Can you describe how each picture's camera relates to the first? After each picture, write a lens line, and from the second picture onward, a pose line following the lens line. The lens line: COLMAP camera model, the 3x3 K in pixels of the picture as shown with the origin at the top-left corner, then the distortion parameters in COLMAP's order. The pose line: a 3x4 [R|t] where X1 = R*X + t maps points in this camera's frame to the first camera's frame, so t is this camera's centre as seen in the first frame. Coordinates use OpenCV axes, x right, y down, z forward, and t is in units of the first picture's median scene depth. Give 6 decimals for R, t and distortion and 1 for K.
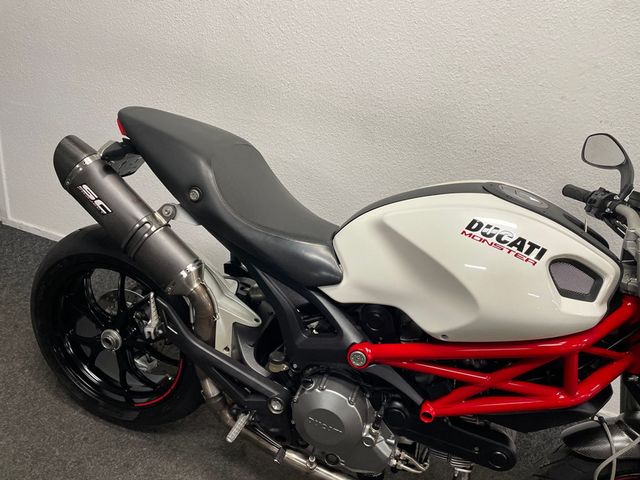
lens RADIAL K [[468.6, 0, 320.0], [0, 468.6, 240.0], [0, 0, 1]] dist [0.087289, -0.098799]
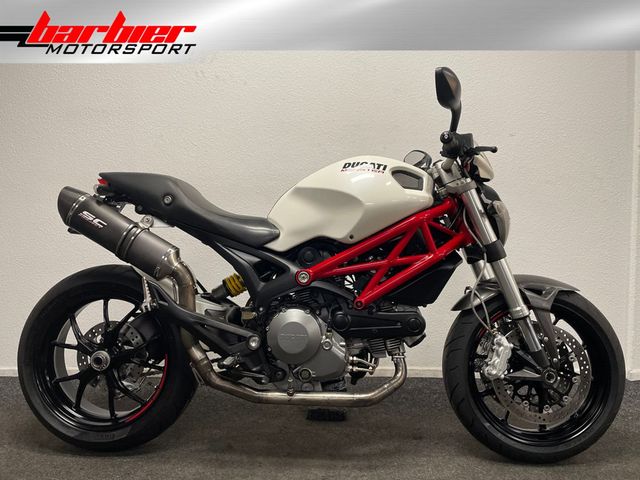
lens RADIAL K [[468.6, 0, 320.0], [0, 468.6, 240.0], [0, 0, 1]] dist [0.087289, -0.098799]
pose [[0.946864, -0.196356, 0.254742, -0.208724], [0.280233, 0.892365, -0.353772, 0.649551], [-0.157857, 0.406361, 0.899973, -0.340936]]
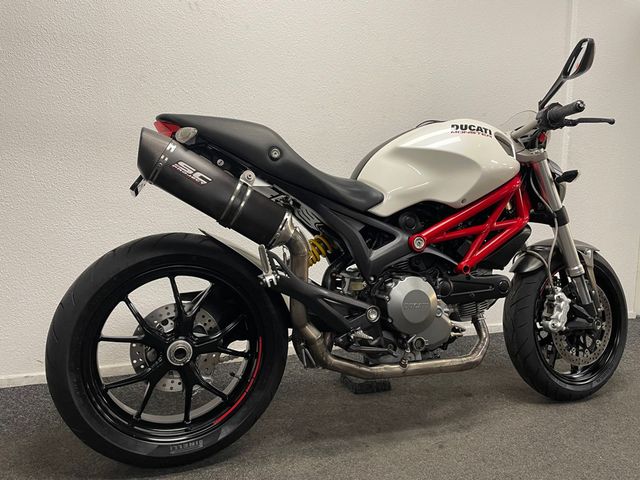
lens RADIAL K [[468.6, 0, 320.0], [0, 468.6, 240.0], [0, 0, 1]] dist [0.087289, -0.098799]
pose [[0.770591, -0.219970, 0.598166, -0.927634], [0.393929, 0.902189, -0.175710, 0.357657], [-0.501009, 0.371036, 0.781871, 0.063423]]
